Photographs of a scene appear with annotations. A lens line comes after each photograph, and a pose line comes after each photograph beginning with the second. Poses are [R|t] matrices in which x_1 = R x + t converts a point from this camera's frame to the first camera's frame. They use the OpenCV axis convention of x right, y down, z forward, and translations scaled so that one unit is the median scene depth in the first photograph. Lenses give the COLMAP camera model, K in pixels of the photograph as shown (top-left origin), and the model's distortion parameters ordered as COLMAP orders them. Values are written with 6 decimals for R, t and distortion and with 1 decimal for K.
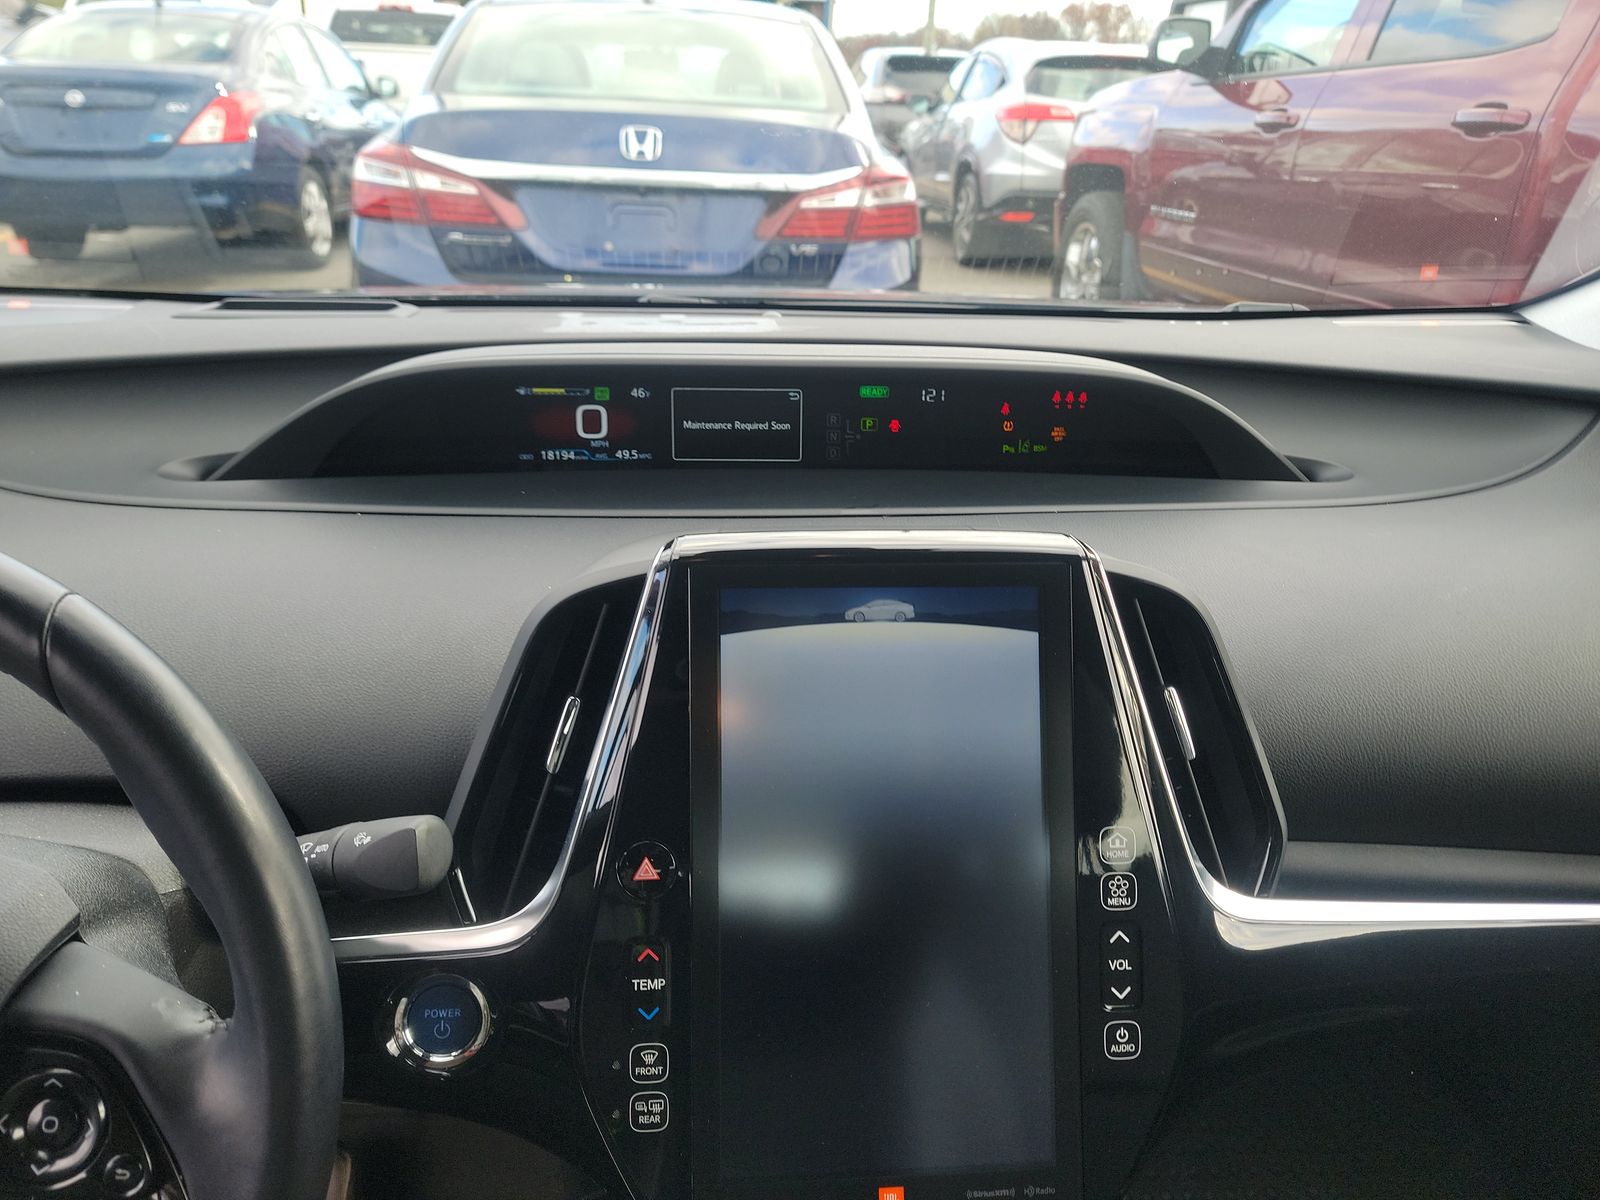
lens RADIAL K [[1126.9, 0, 804.8], [0, 1126.9, 597.0], [0, 0, 1]] dist [0.074226, -0.068308]
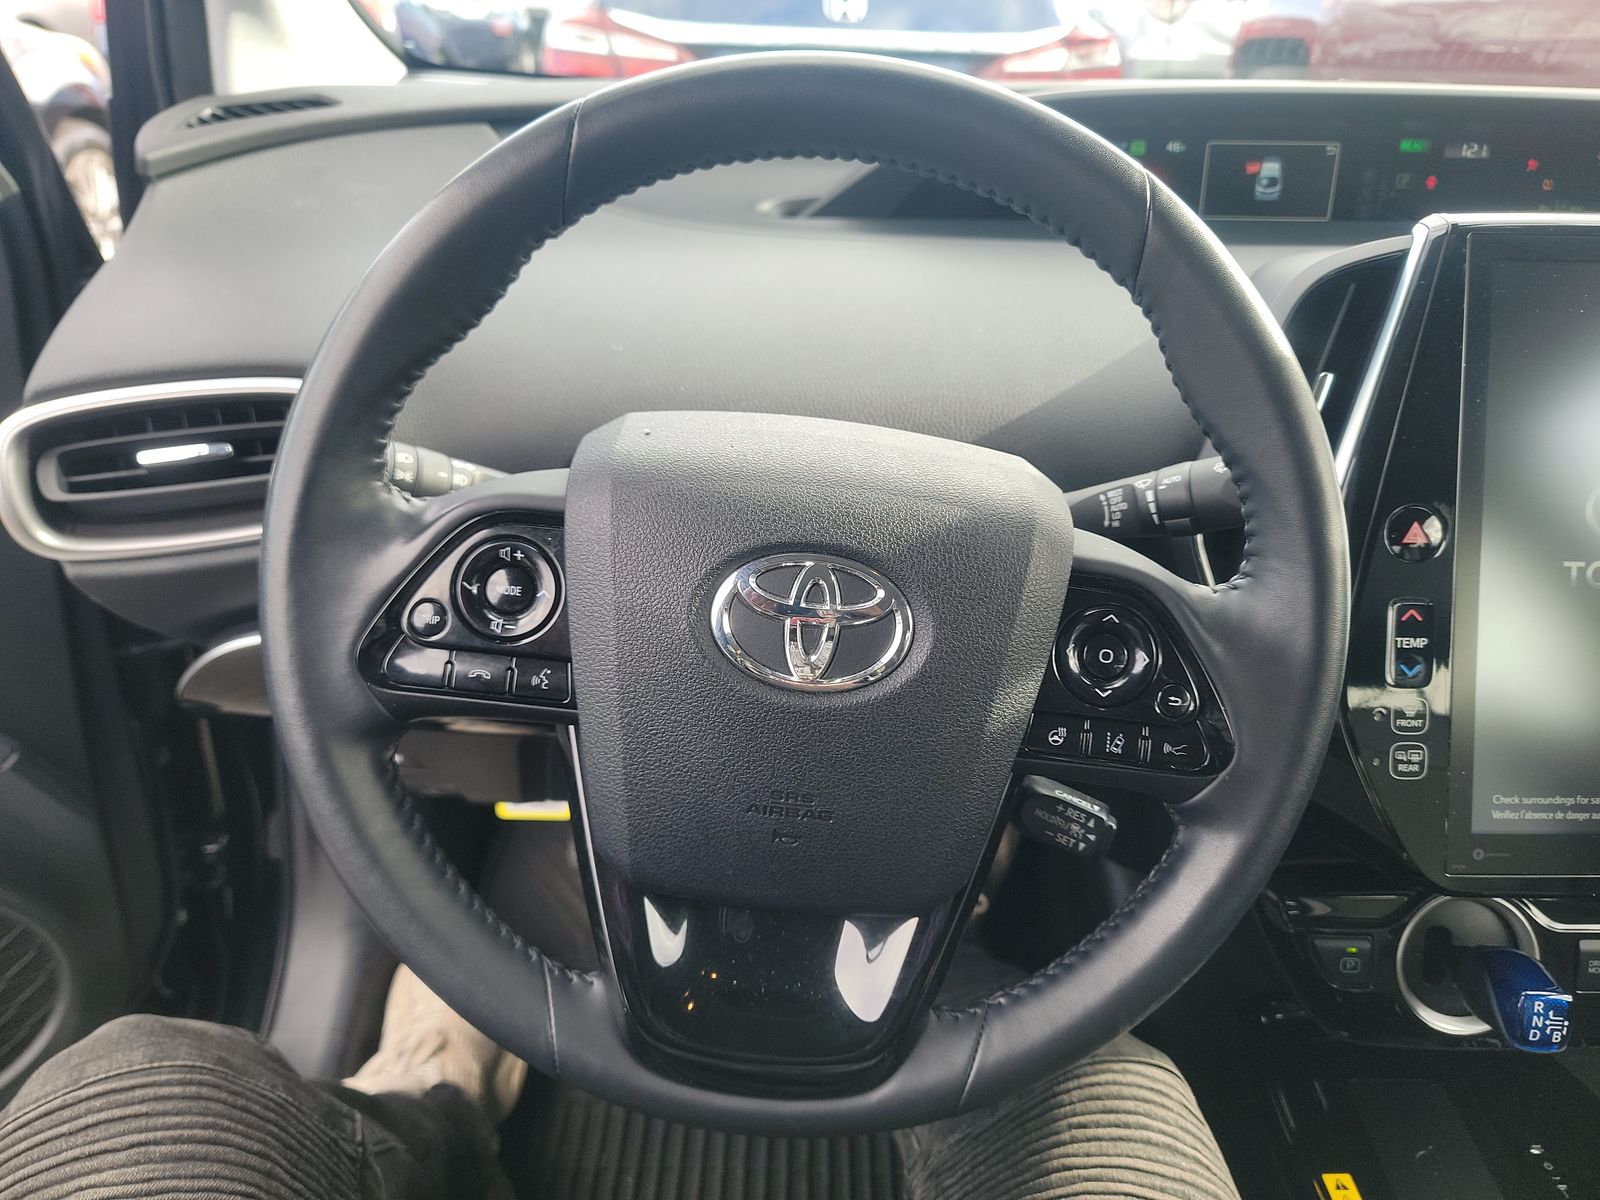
lens RADIAL K [[1126.9, 0, 804.8], [0, 1126.9, 597.0], [0, 0, 1]] dist [0.074226, -0.068308]
pose [[0.997542, 0.027919, -0.064276, -0.436760], [-0.023186, 0.997045, 0.073242, 0.163809], [0.066131, -0.071571, 0.995241, -0.054151]]
